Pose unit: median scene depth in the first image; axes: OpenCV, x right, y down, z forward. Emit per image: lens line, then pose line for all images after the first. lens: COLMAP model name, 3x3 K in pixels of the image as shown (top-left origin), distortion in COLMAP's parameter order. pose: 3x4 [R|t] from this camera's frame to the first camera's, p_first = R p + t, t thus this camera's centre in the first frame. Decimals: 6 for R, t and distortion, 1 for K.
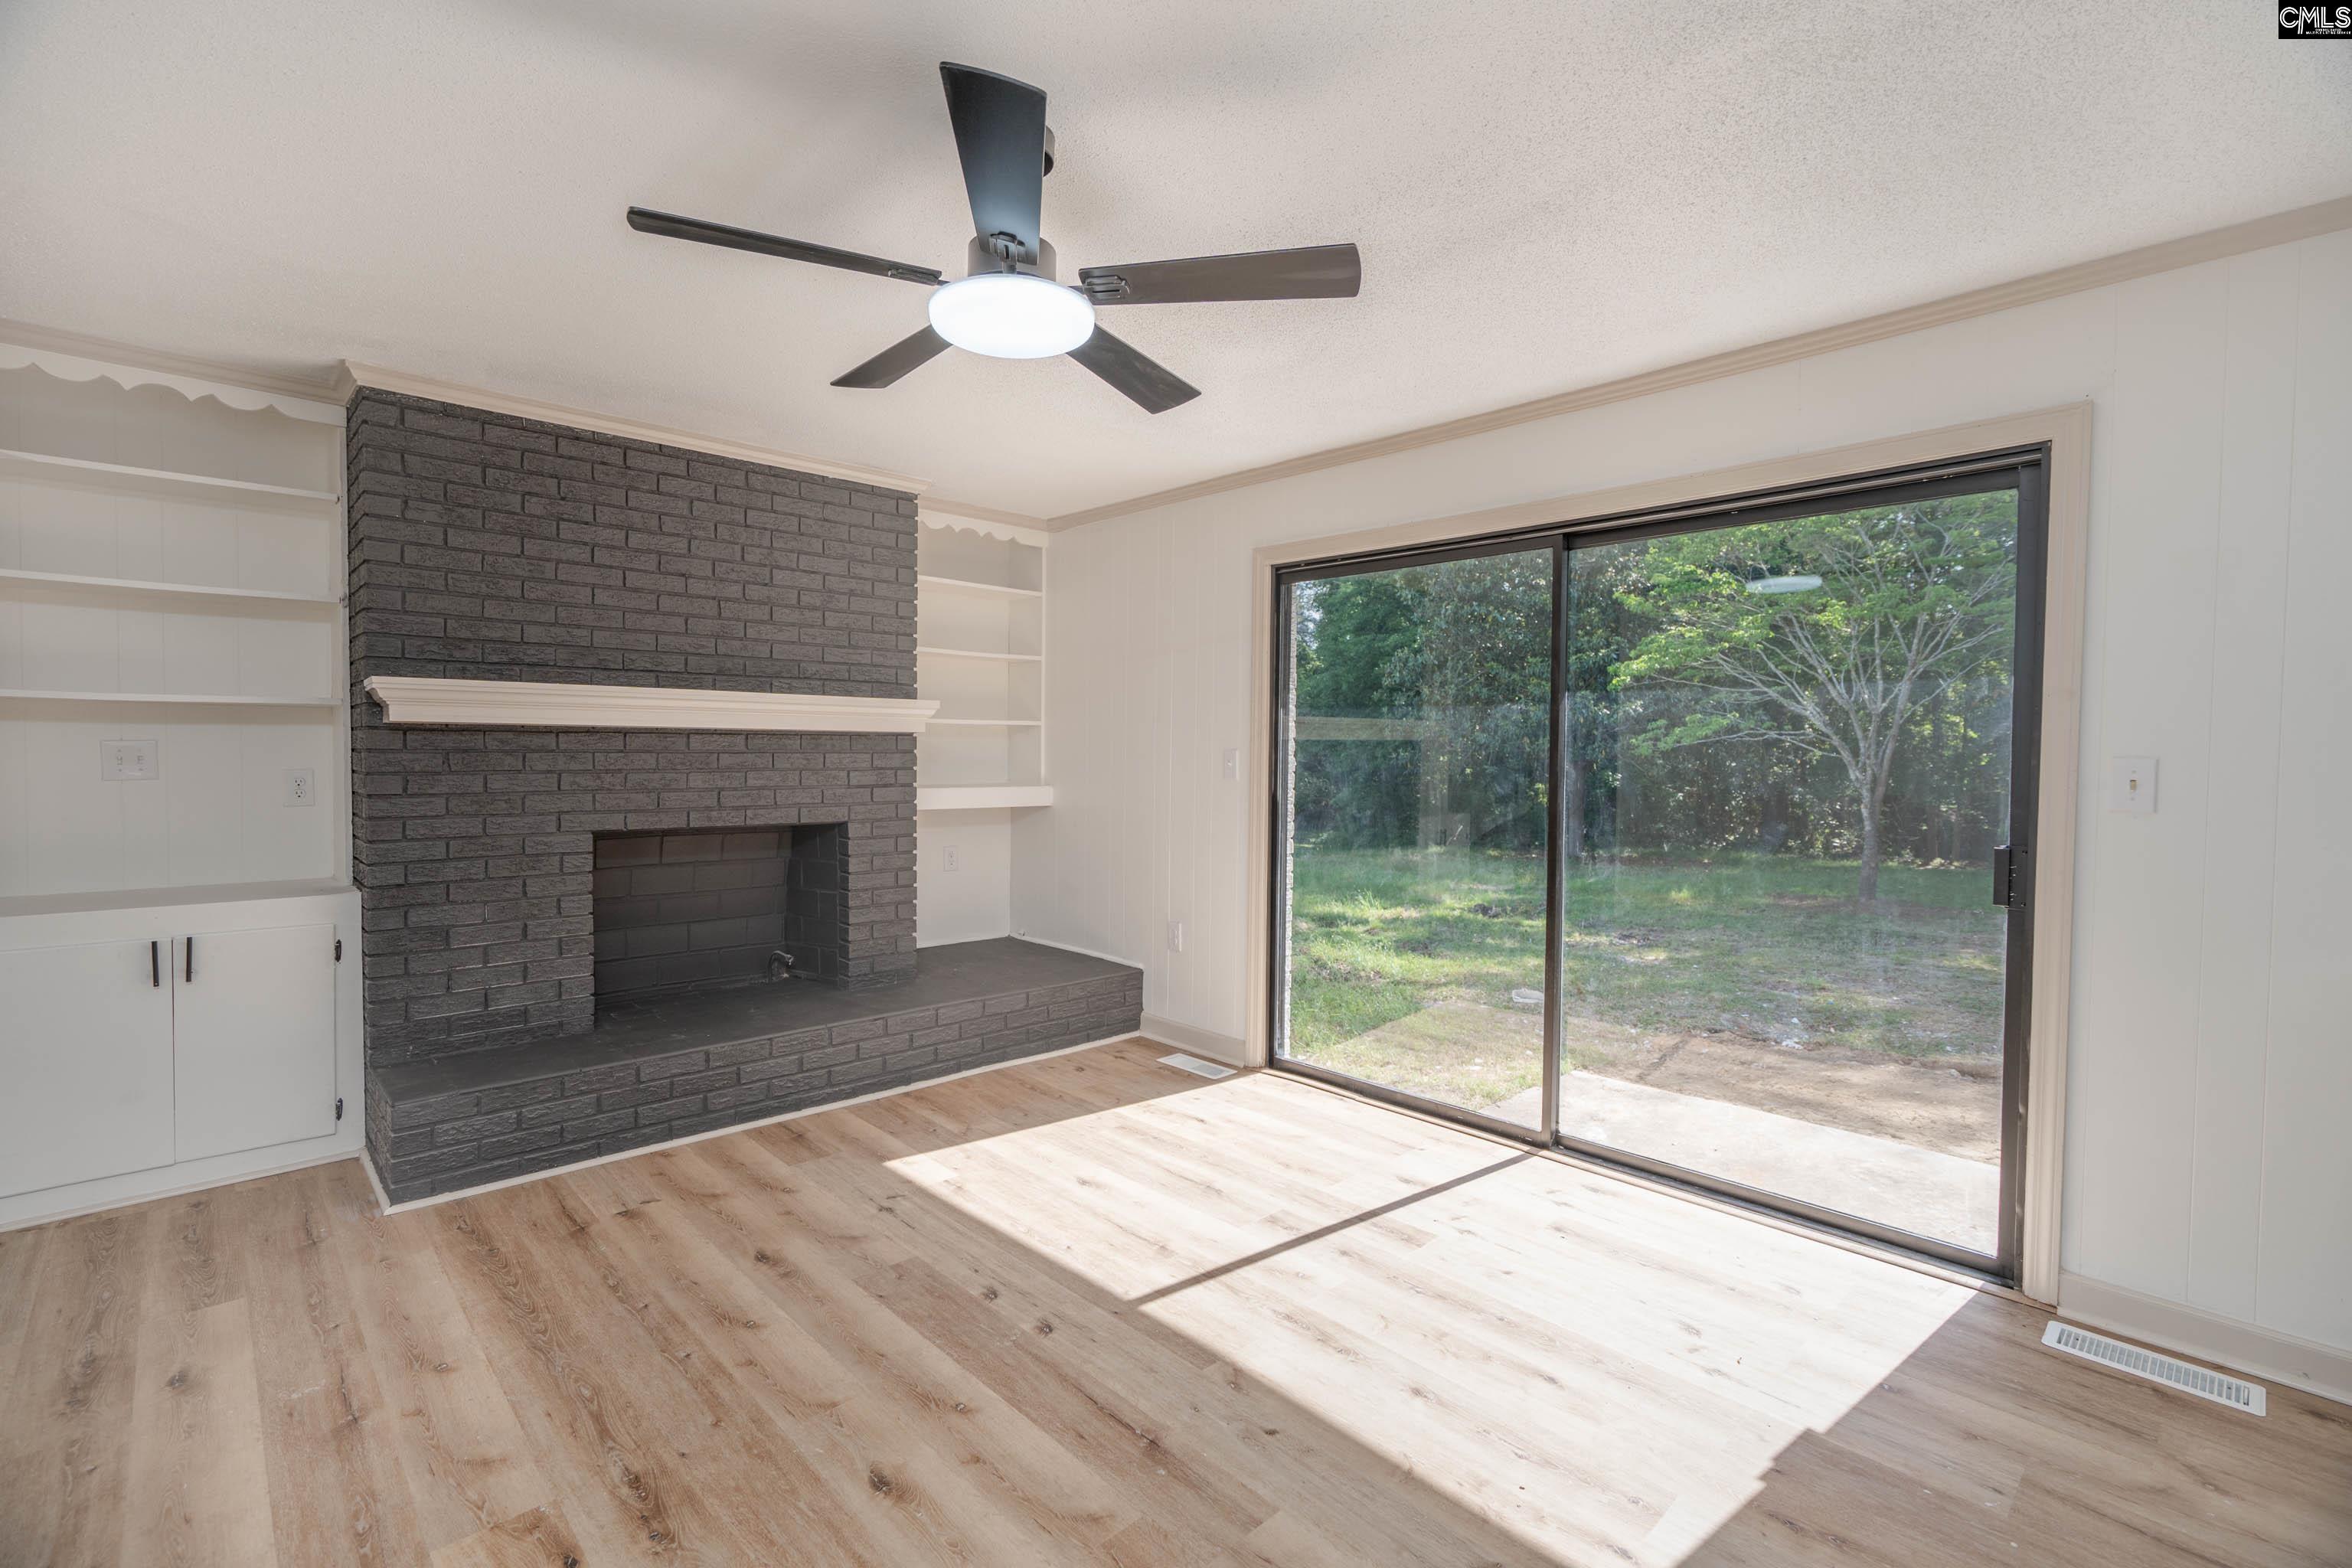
lens RADIAL K [[1052.7, 0, 1166.8], [0, 1052.7, 776.0], [0, 0, 1]] dist [-0.002651, 0.001299]
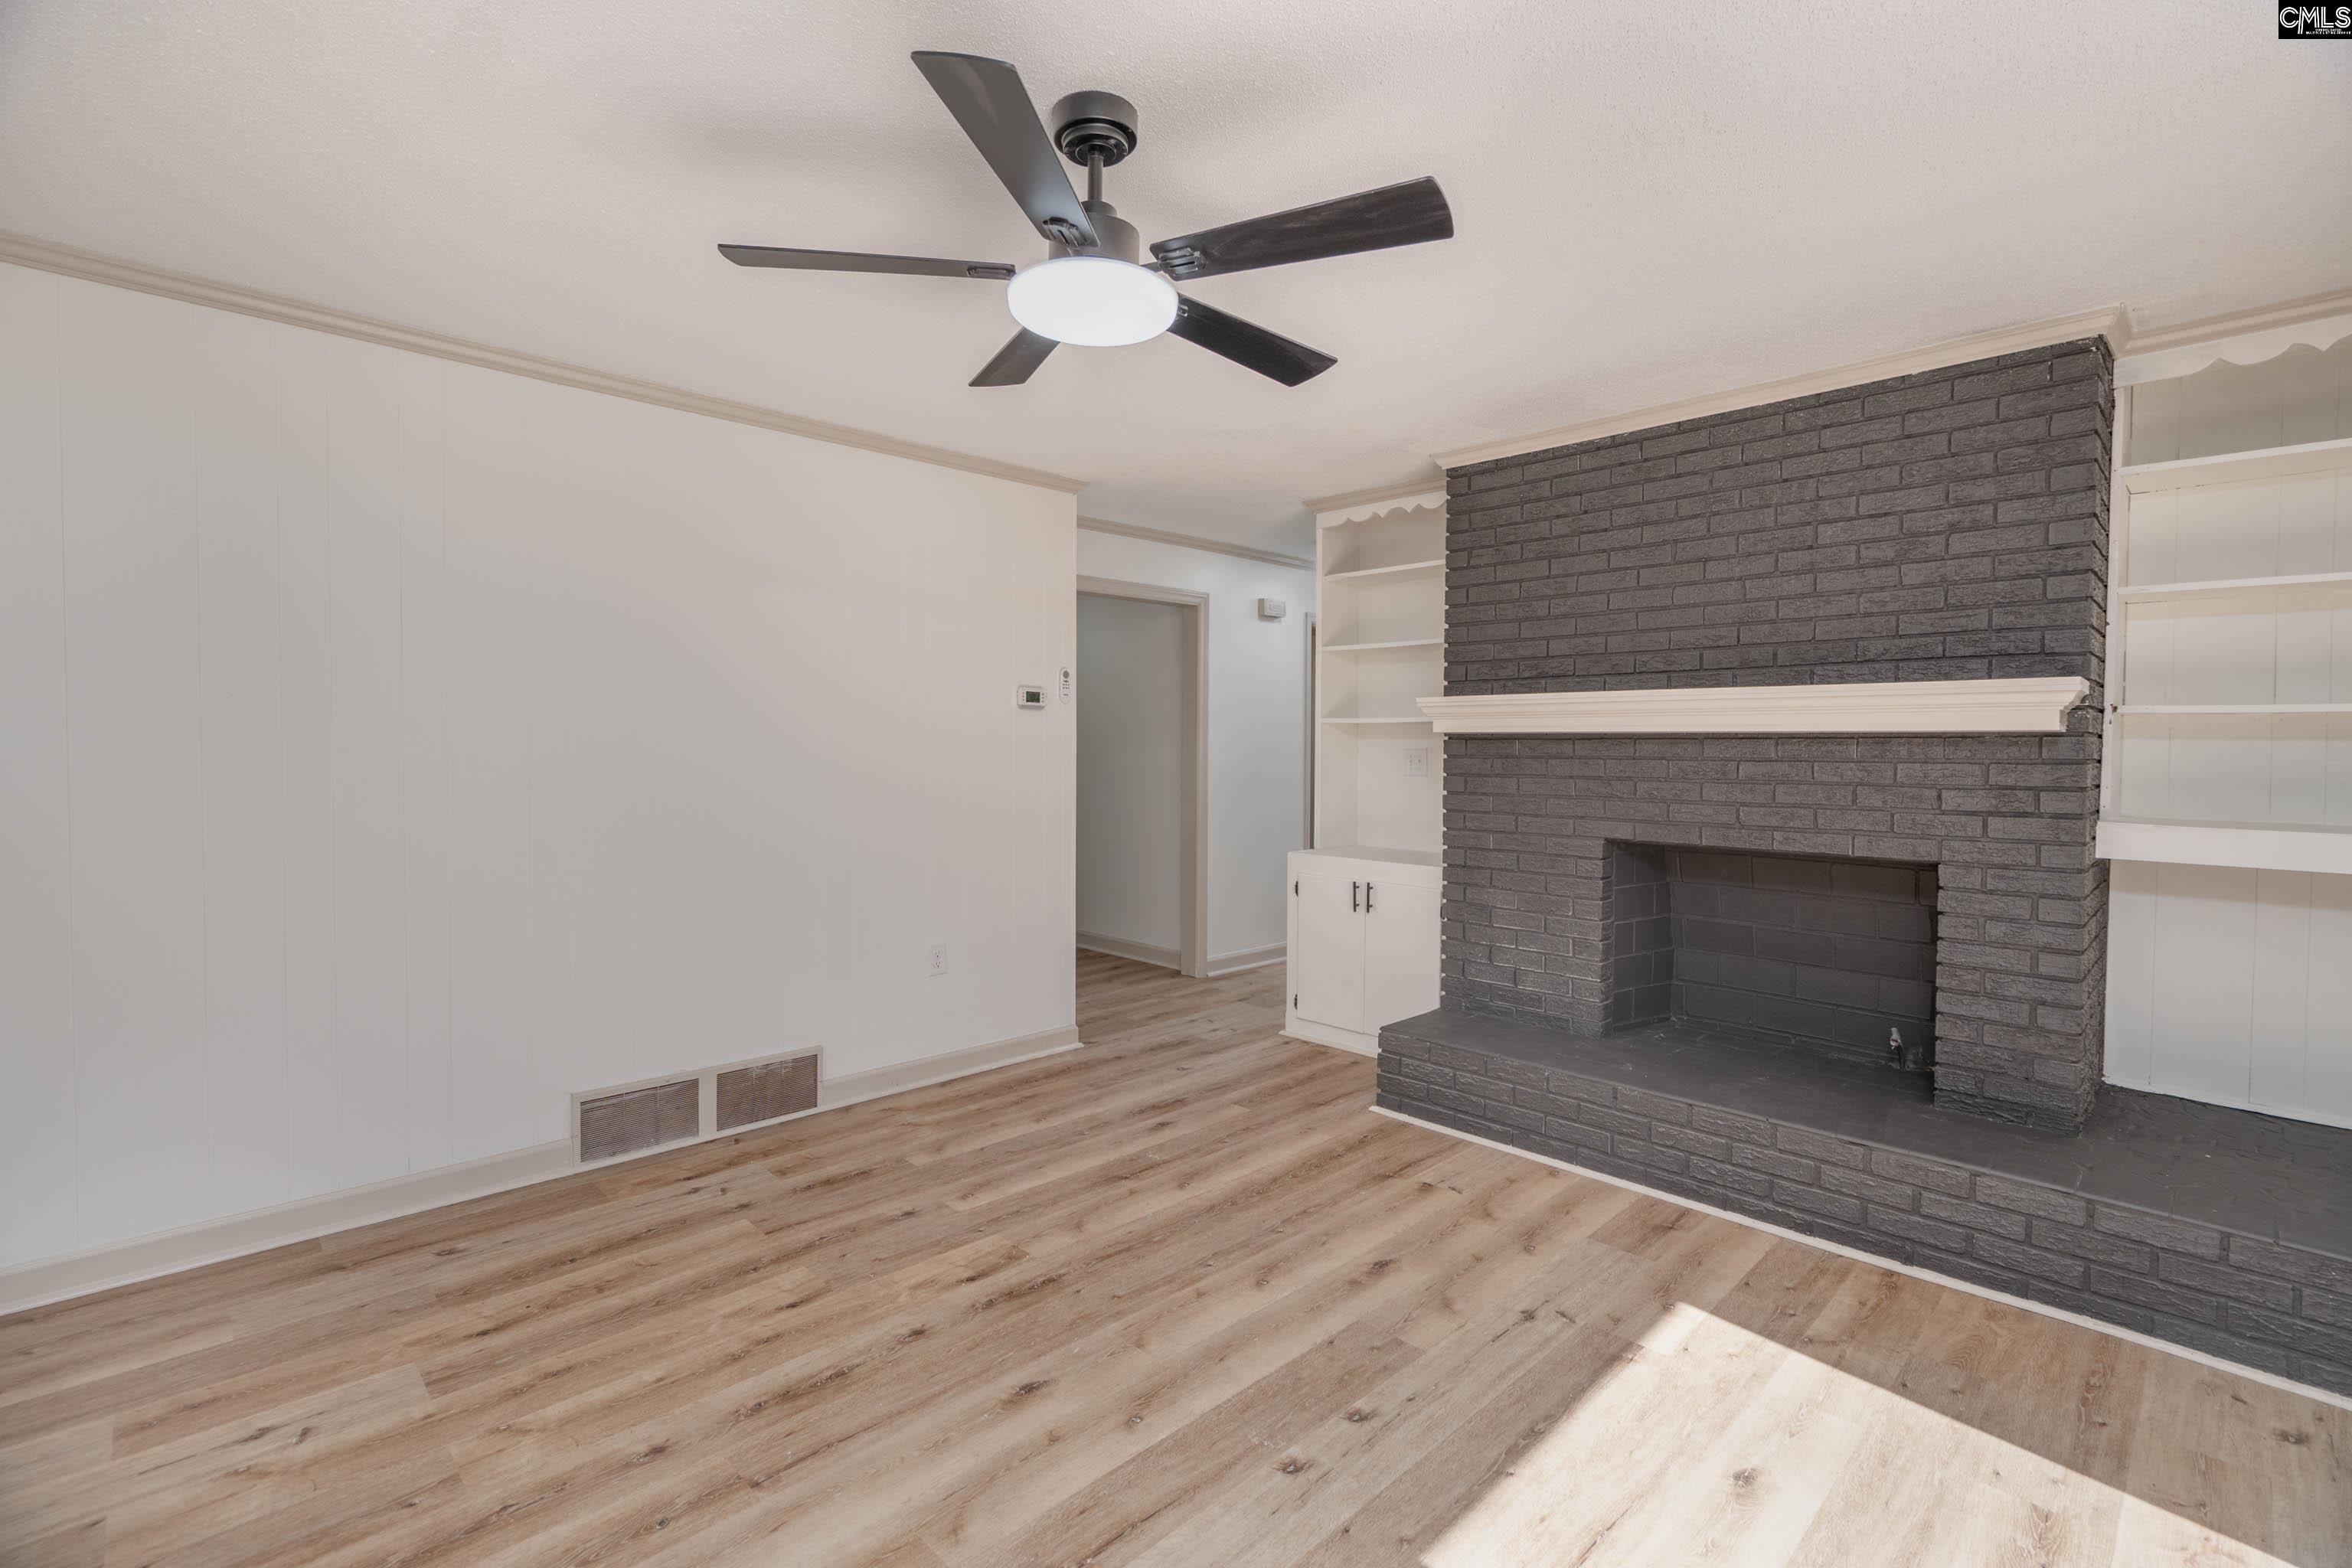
lens RADIAL K [[1052.7, 0, 1166.8], [0, 1052.7, 776.0], [0, 0, 1]] dist [-0.002651, 0.001299]
pose [[0.015430, 0.019215, -0.999696, 0.446708], [-0.032462, 0.999298, 0.018706, -0.011614], [0.999354, 0.032163, 0.016043, 0.572711]]
